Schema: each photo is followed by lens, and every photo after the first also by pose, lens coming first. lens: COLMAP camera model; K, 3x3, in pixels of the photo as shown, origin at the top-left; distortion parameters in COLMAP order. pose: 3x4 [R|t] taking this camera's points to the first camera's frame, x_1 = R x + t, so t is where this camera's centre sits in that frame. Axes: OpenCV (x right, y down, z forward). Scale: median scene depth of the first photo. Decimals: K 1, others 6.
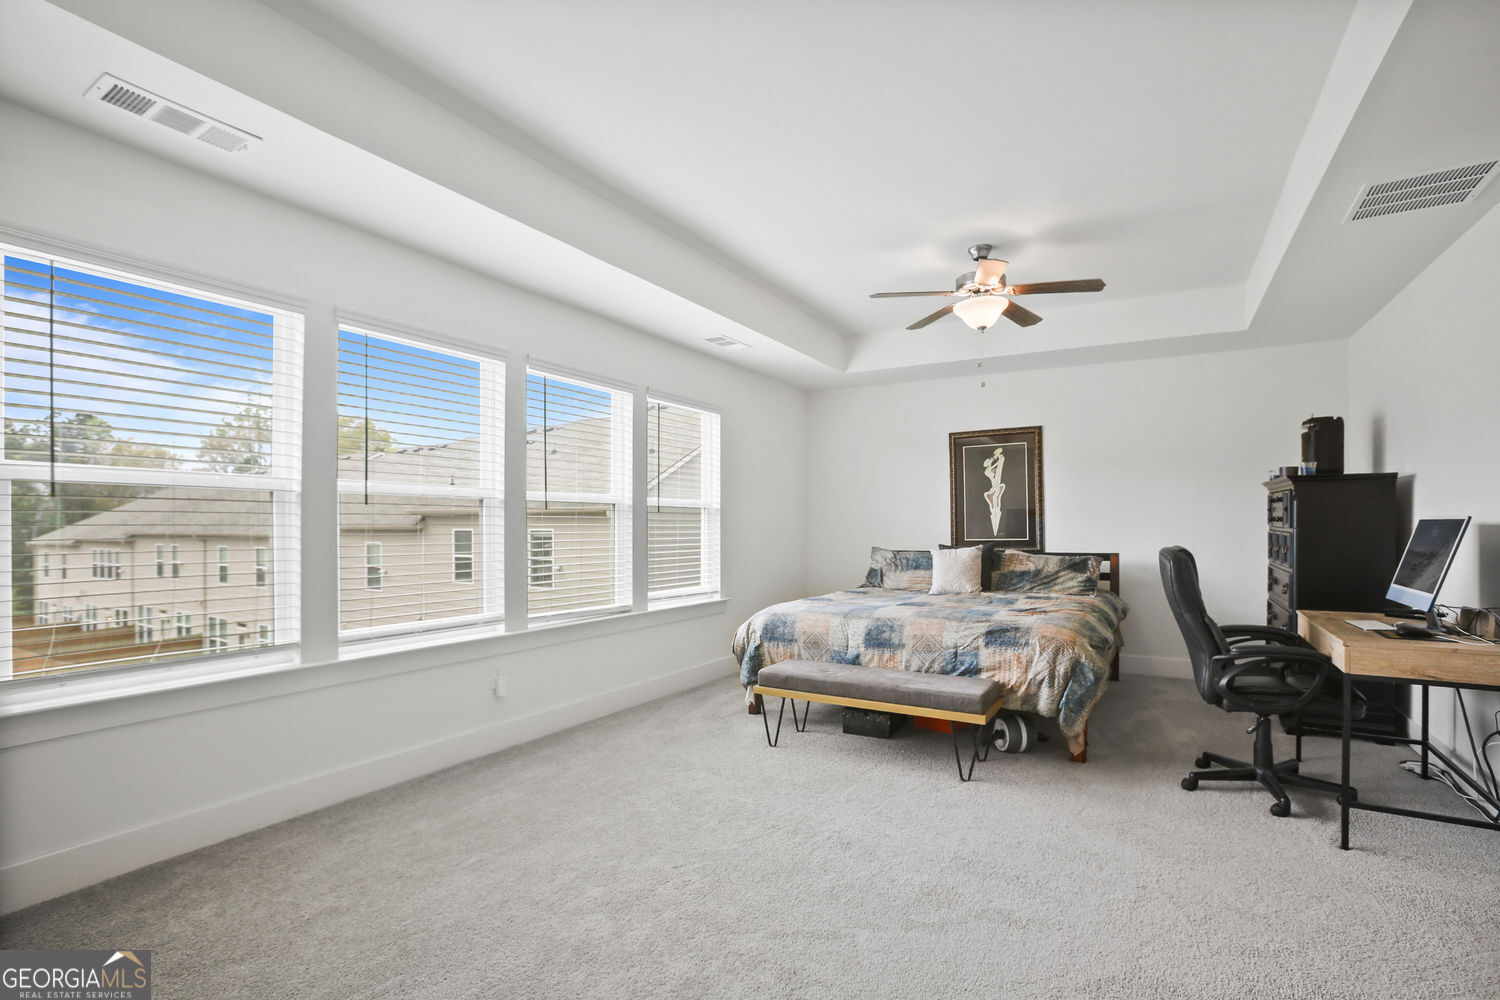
lens RADIAL K [[703.7, 0, 752.1], [0, 703.7, 519.3], [0, 0, 1]] dist [-0.036356, 0.000853]
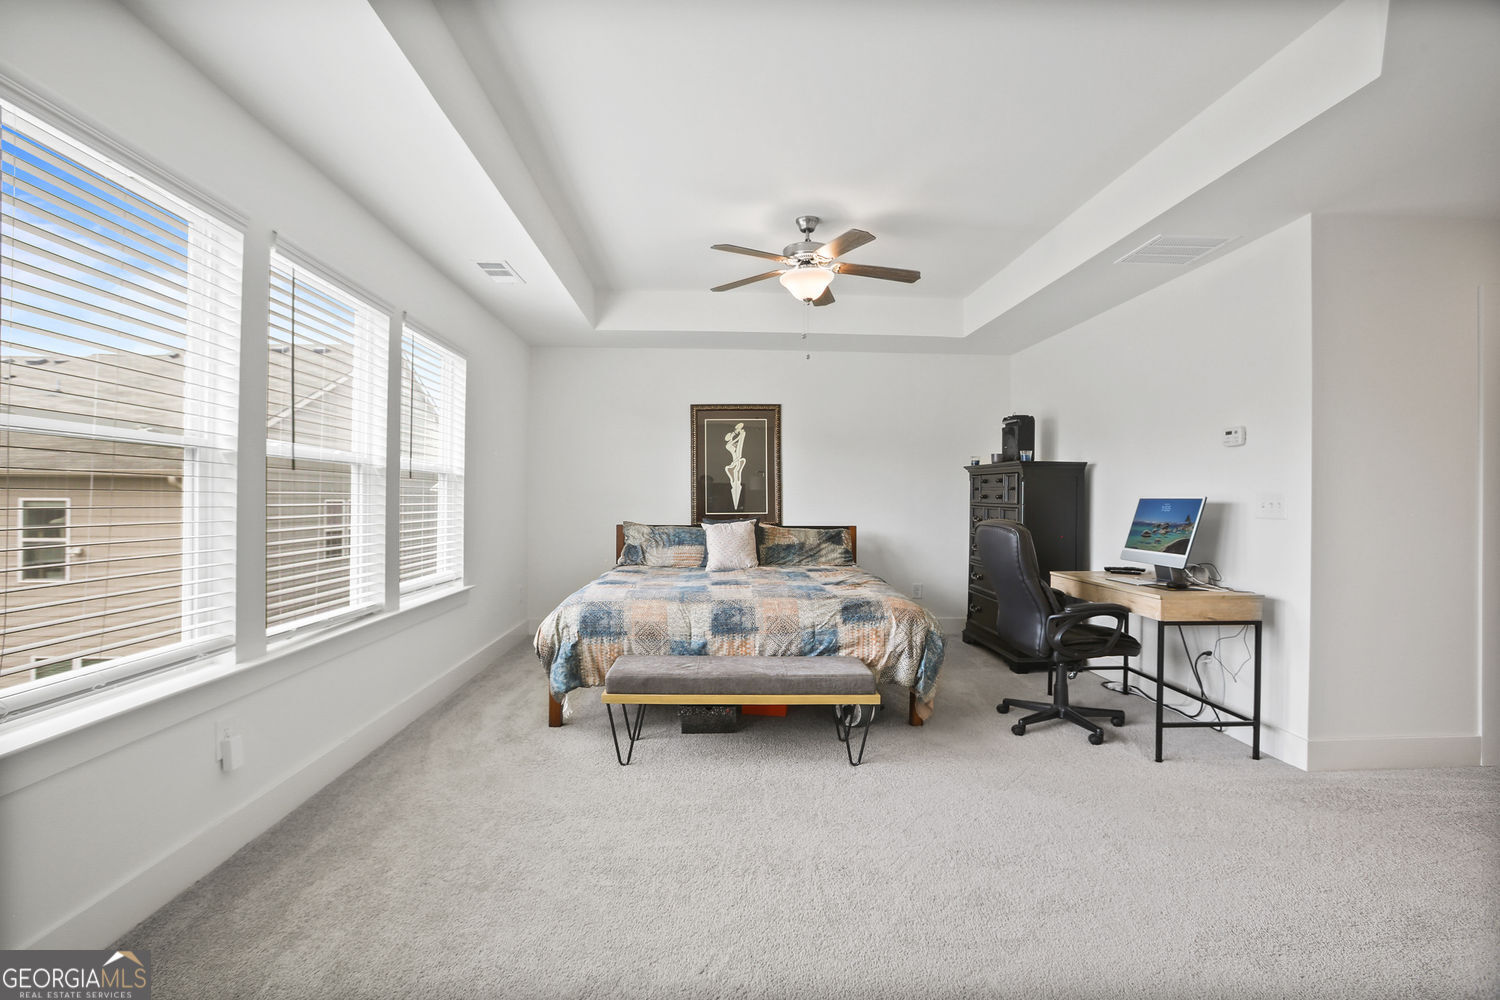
lens RADIAL K [[690.6, 0, 736.5], [0, 690.6, 492.6], [0, 0, 1]] dist [-0.072540, 0.040904]
pose [[0.845041, 0.014086, 0.534517, -0.279030], [-0.014756, 0.999887, -0.003020, 0.003247], [-0.534498, -0.005335, 0.845153, 0.238125]]
